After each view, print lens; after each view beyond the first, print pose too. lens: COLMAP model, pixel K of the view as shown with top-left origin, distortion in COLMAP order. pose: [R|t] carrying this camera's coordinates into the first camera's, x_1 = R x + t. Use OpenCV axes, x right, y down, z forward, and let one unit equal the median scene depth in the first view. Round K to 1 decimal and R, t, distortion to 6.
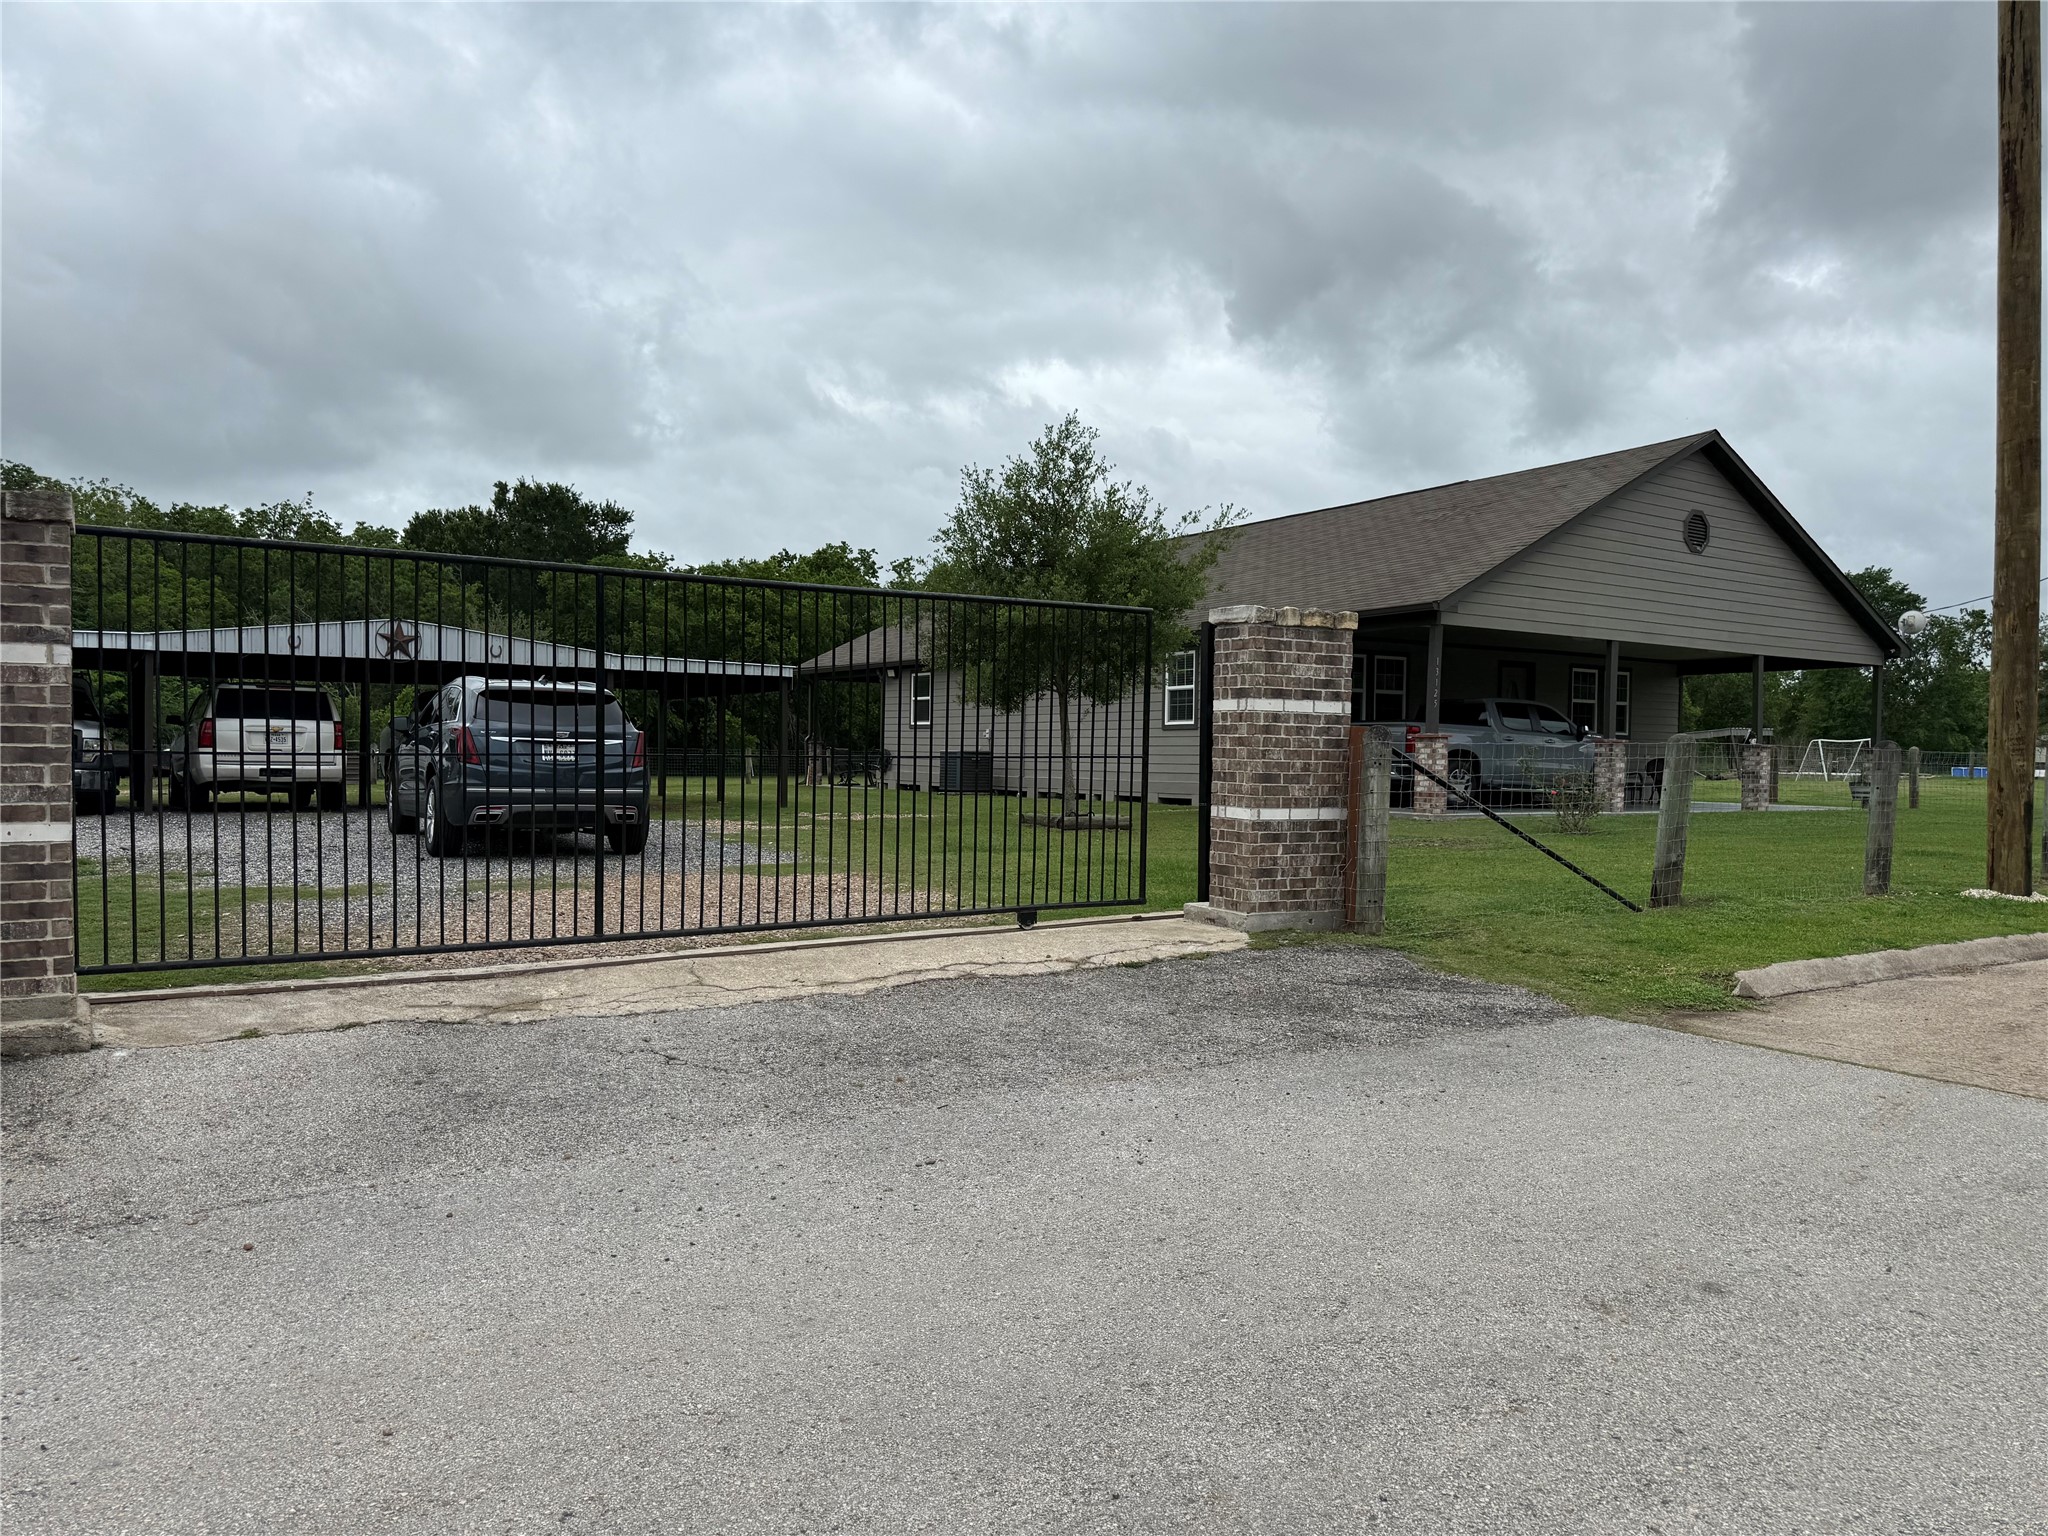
lens RADIAL K [[1361.2, 0, 1024.0], [0, 1361.2, 768.0], [0, 0, 1]] dist [-0.007508, -0.006139]
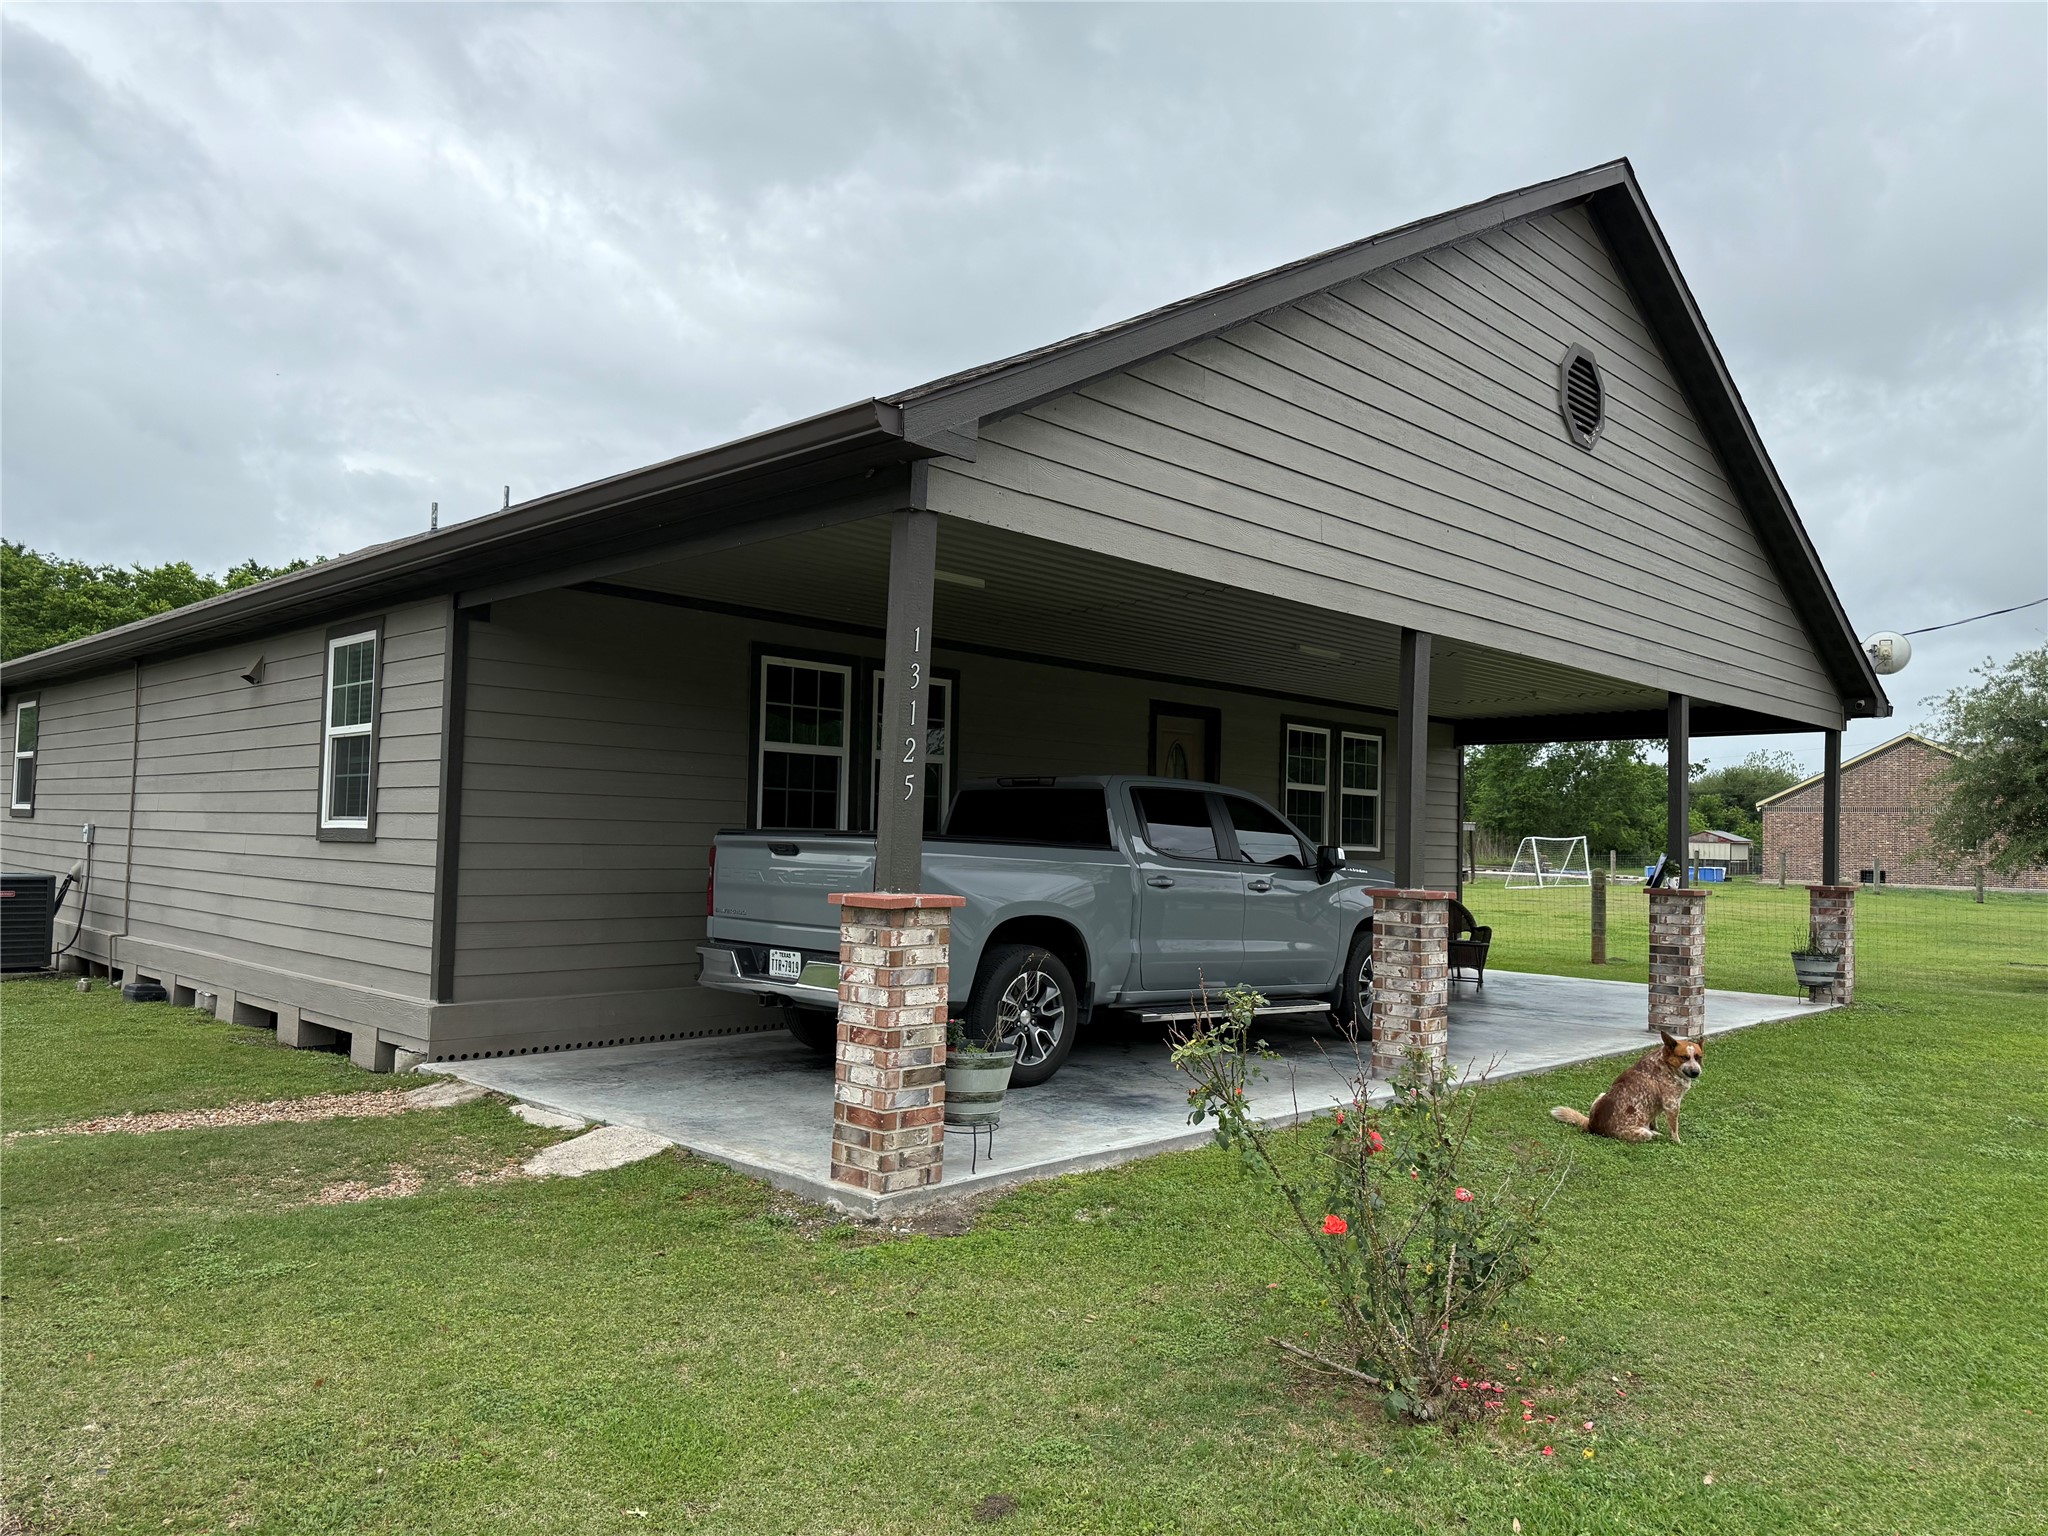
lens RADIAL K [[1449.3, 0, 1024.0], [0, 1449.3, 768.0], [0, 0, 1]] dist [0.003892, -0.009696]
pose [[0.972635, 0.022106, 0.231286, 0.217843], [-0.009171, 0.998340, -0.056853, -0.029452], [-0.232159, 0.053176, 0.971223, 0.595364]]
